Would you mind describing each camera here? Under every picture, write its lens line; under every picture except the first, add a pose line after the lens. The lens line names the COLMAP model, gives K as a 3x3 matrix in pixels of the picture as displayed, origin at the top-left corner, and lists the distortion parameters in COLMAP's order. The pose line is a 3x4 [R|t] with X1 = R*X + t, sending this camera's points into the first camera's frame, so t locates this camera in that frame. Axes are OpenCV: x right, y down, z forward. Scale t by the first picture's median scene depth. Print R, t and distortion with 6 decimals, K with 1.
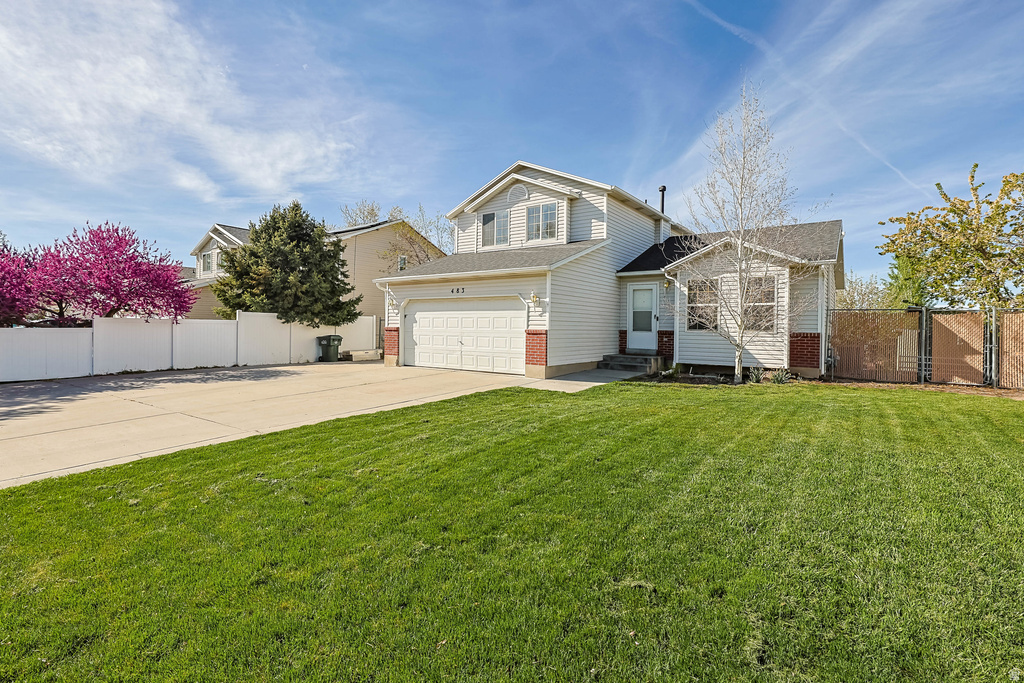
lens RADIAL K [[493.4, 0, 512.0], [0, 493.4, 341.5], [0, 0, 1]] dist [0.000899, 0.000059]
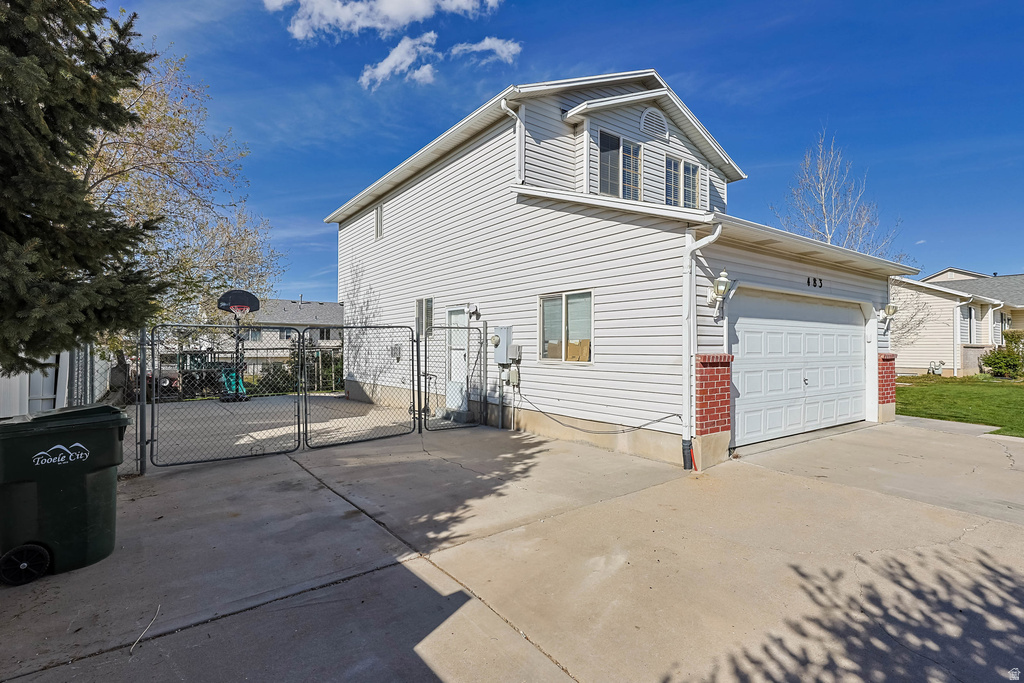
lens RADIAL K [[493.4, 0, 512.0], [0, 493.4, 341.5], [0, 0, 1]] dist [0.000899, 0.000059]
pose [[0.332351, 0.001717, 0.943154, -0.612463], [0.017743, 0.999810, -0.008072, -0.037145], [-0.942989, 0.019417, 0.332258, 0.981376]]
